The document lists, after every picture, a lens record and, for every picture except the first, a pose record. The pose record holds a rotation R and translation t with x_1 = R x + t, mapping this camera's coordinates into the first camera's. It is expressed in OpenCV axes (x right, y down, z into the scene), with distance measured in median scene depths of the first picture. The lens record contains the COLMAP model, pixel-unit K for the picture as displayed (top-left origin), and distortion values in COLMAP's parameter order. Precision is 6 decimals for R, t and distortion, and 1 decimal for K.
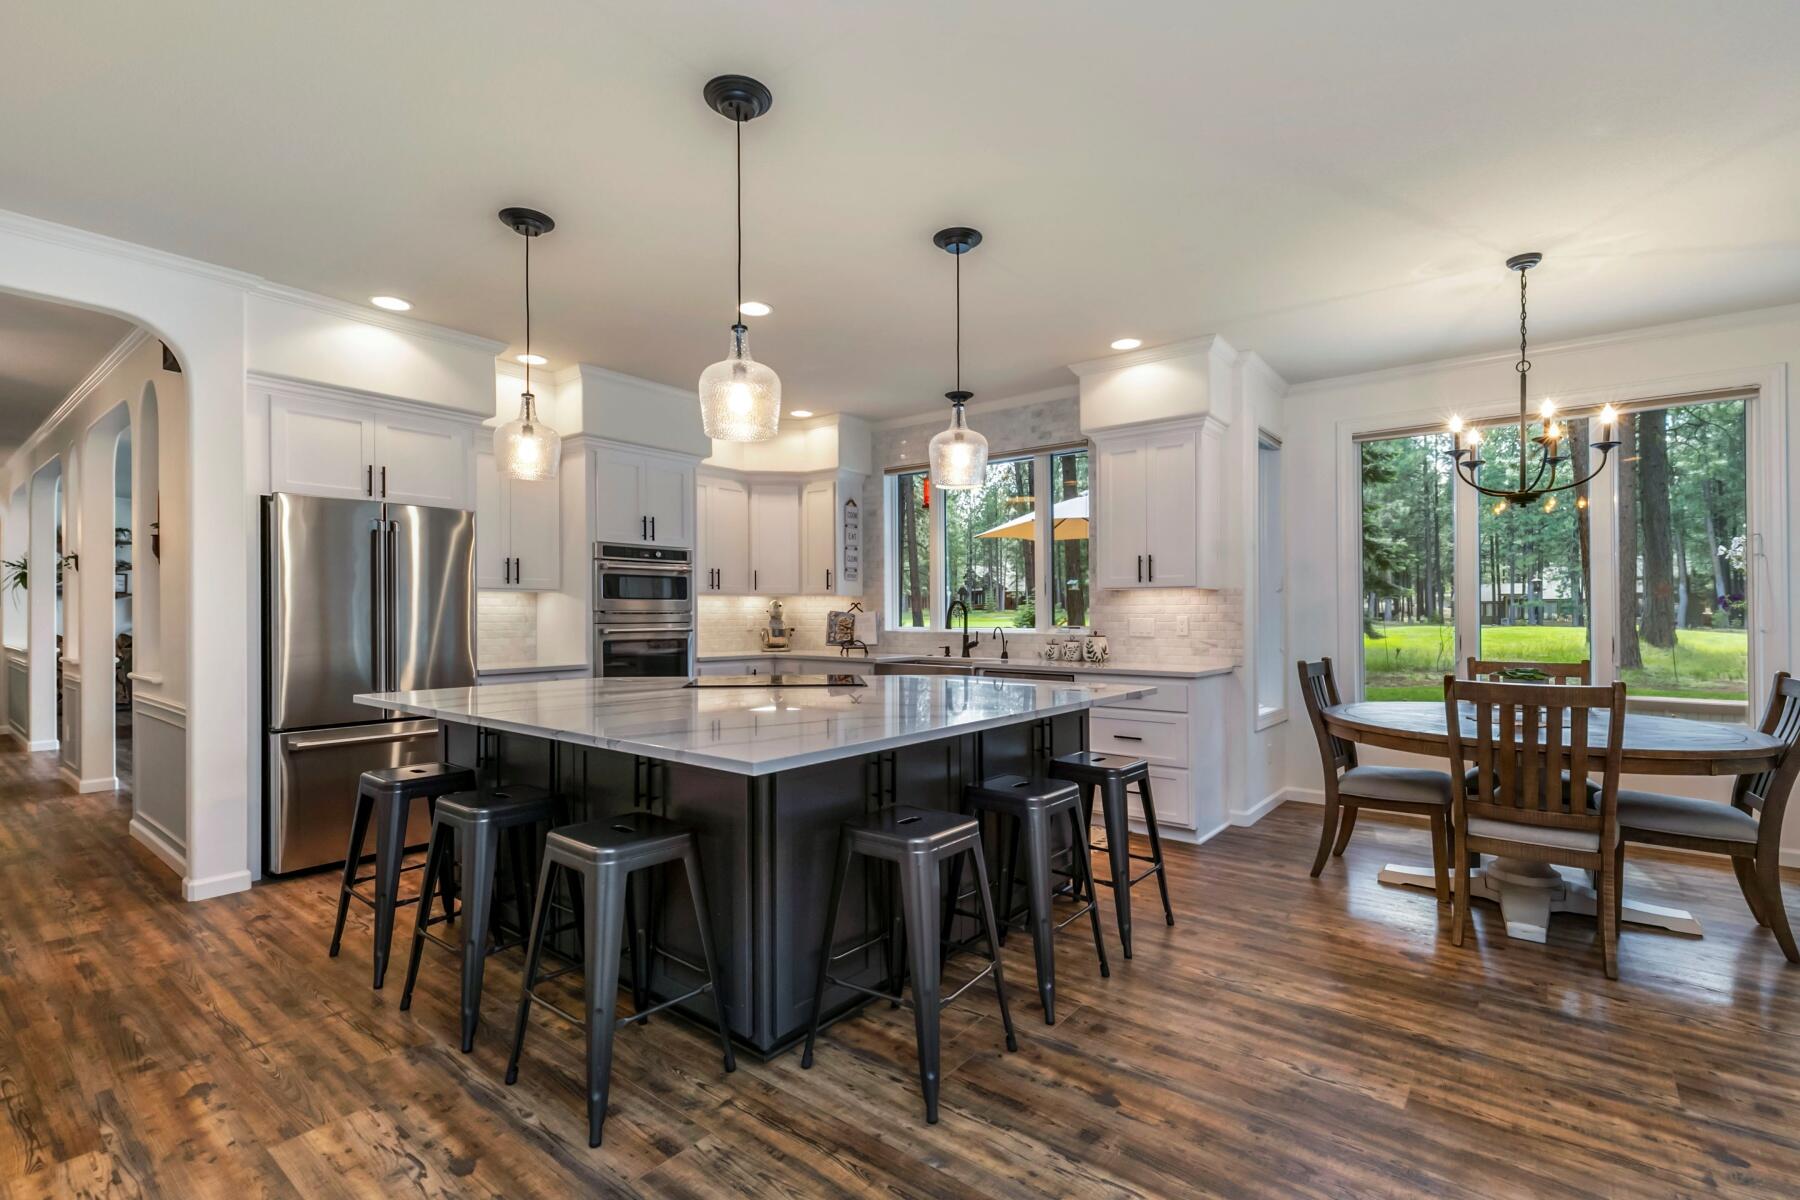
lens RADIAL K [[813.8, 0, 896.2], [0, 813.8, 610.6], [0, 0, 1]] dist [0.004132, -0.000123]
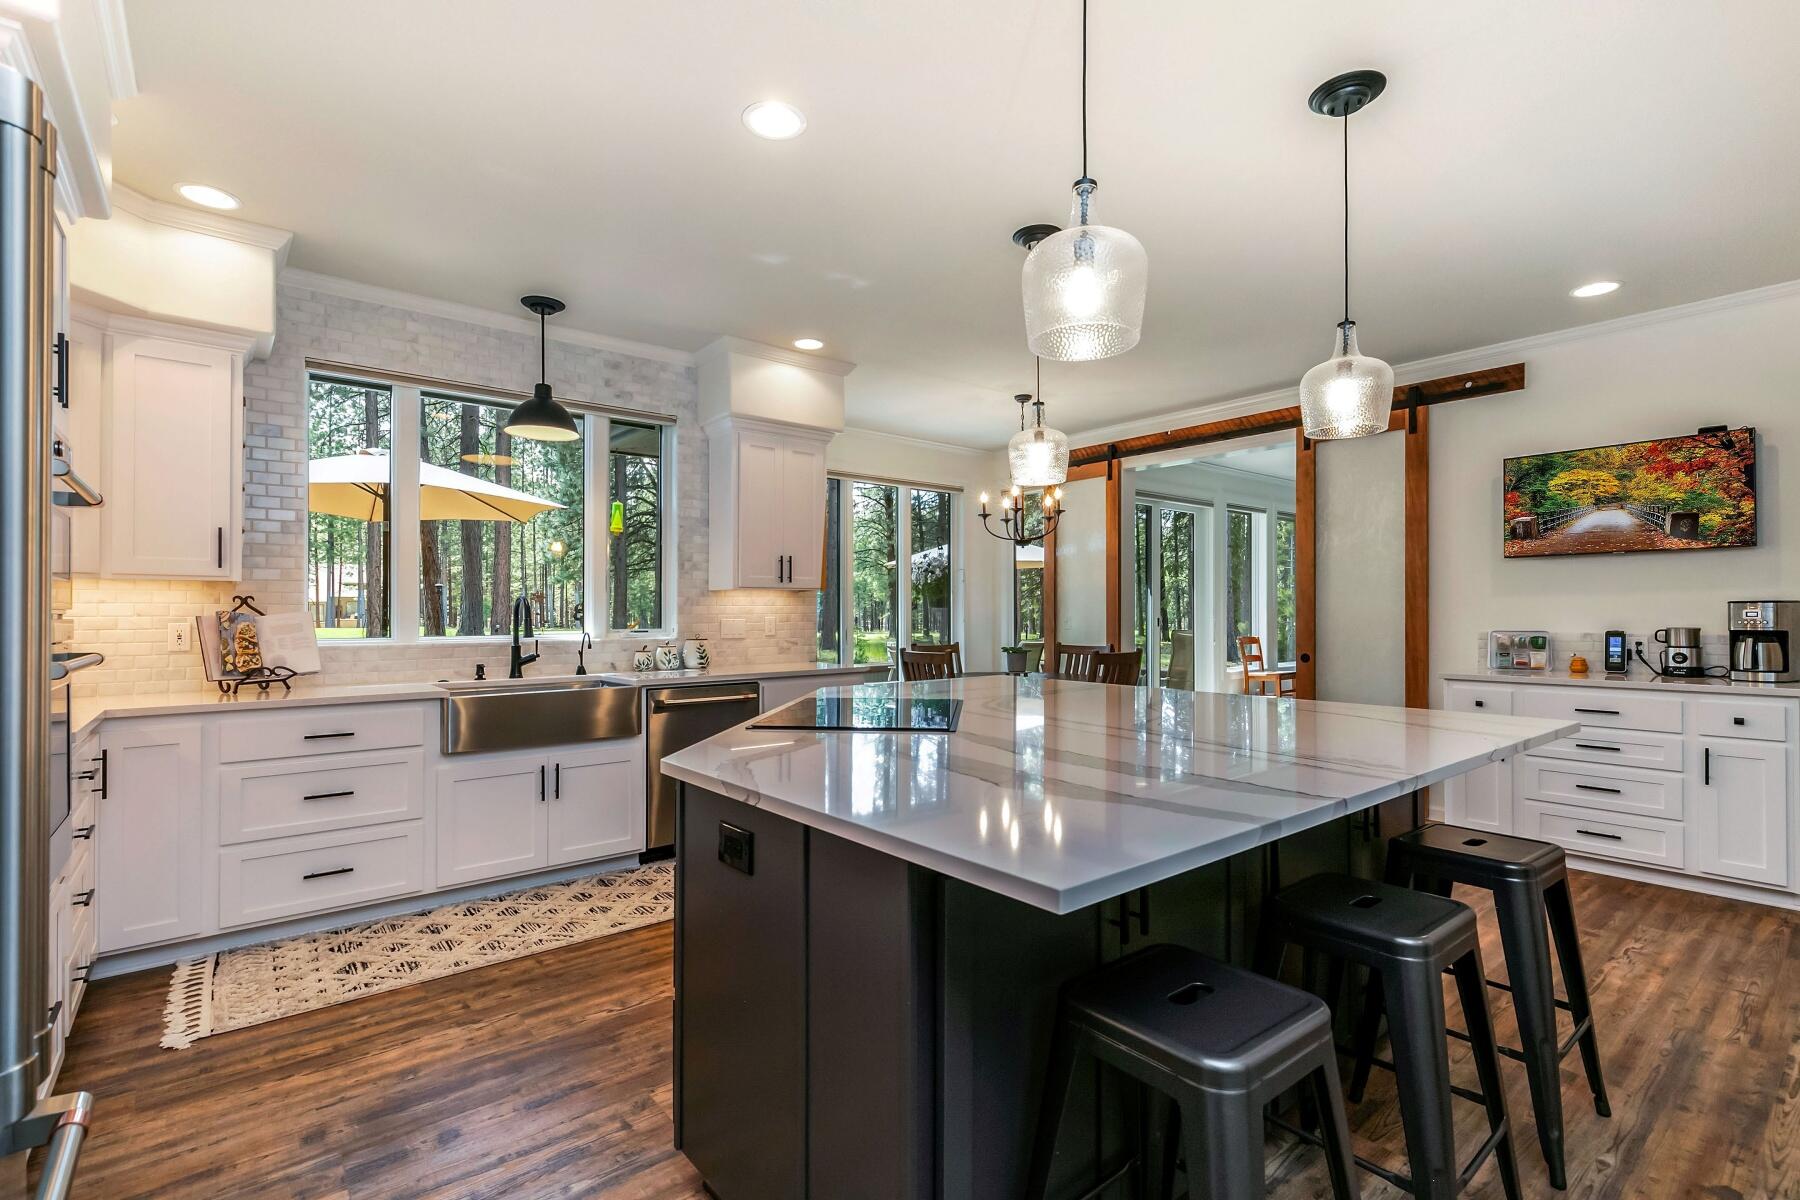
lens RADIAL K [[813.8, 0, 896.2], [0, 813.8, 610.6], [0, 0, 1]] dist [0.004132, -0.000123]
pose [[0.223105, 0.001337, 0.974793, -0.639991], [0.000796, 0.999998, -0.001553, 0.001163], [-0.974794, 0.001122, 0.223104, 0.646699]]
